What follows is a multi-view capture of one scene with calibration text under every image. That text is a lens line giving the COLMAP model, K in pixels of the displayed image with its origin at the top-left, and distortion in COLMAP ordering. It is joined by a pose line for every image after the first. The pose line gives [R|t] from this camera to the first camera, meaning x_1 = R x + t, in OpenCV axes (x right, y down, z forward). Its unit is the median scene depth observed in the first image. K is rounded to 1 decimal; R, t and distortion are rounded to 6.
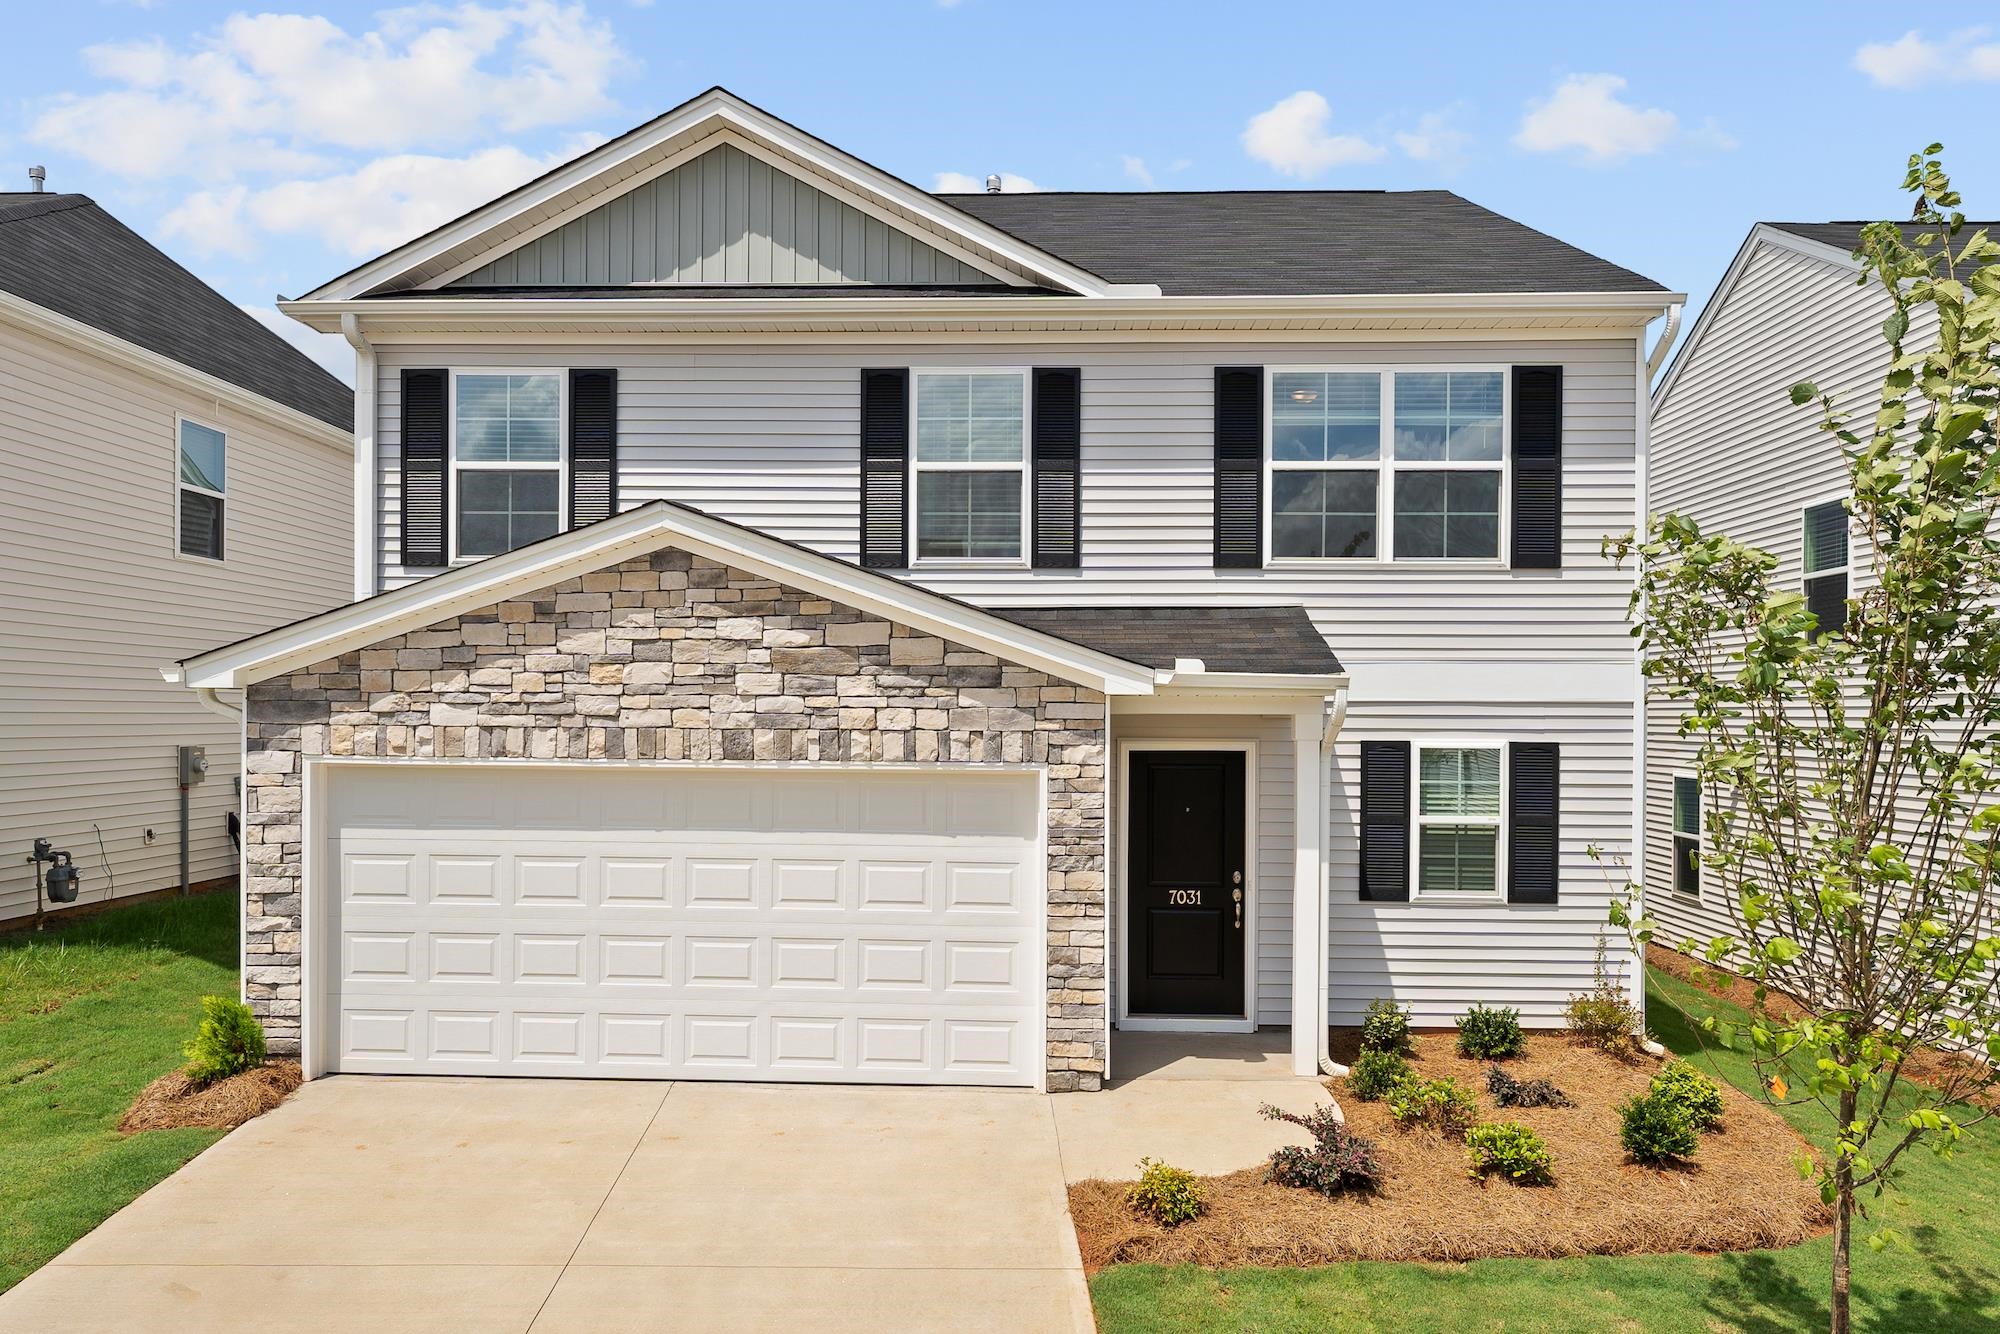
lens RADIAL K [[1464.8, 0, 998.4], [0, 1464.8, 684.5], [0, 0, 1]] dist [0.001950, -0.000212]
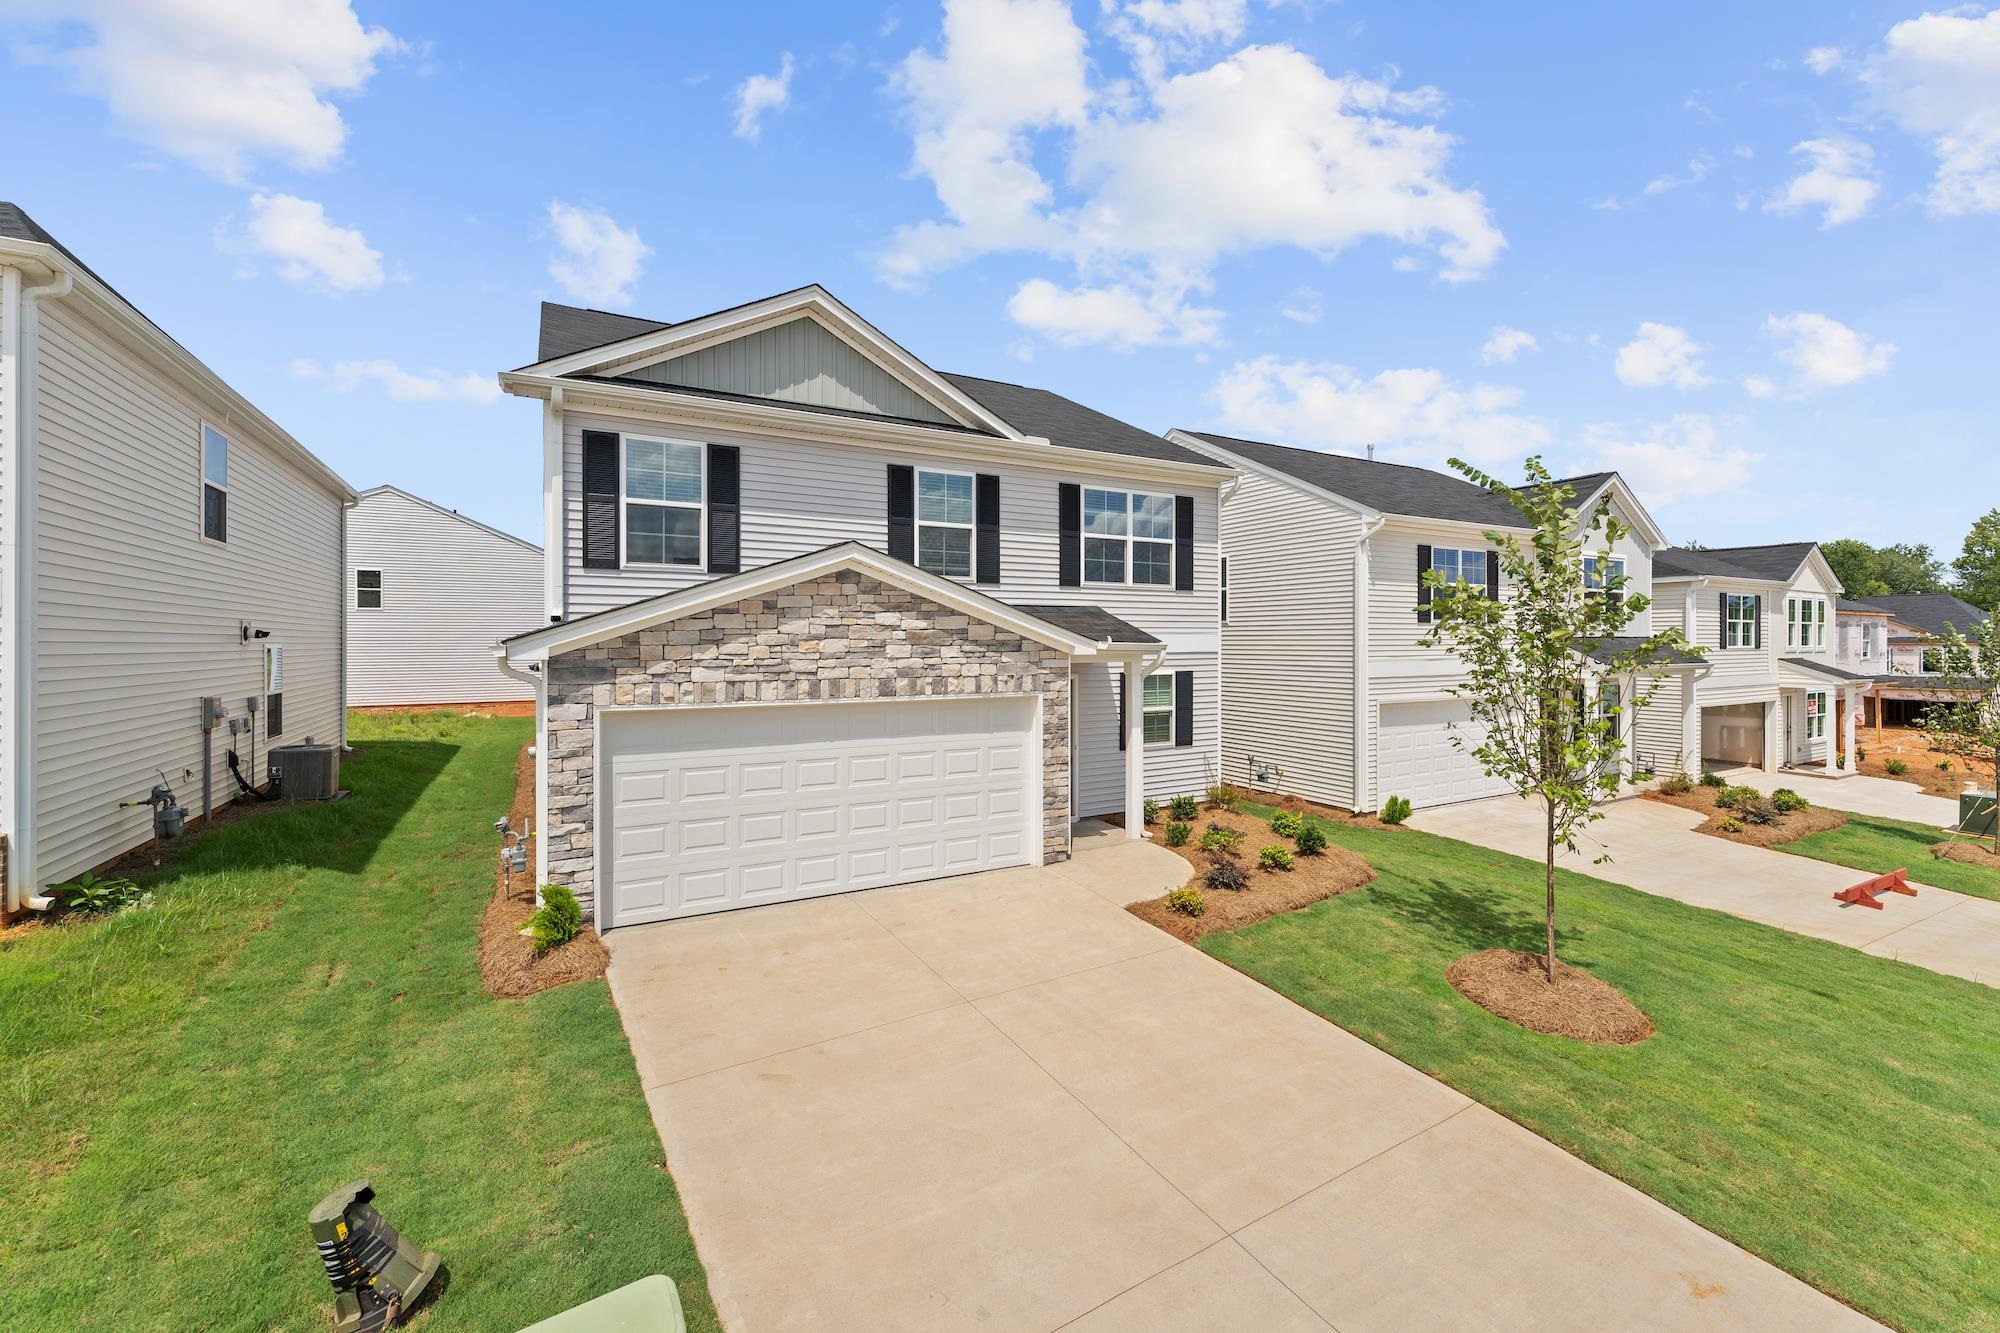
lens RADIAL K [[811.2, 0, 1009.6], [0, 811.2, 629.8], [0, 0, 1]] dist [0.003090, 0.000549]
pose [[0.853792, -0.000277, 0.520615, -0.539816], [-0.002182, 0.999989, 0.004111, -0.029094], [-0.520611, -0.004646, 0.853782, 0.128833]]
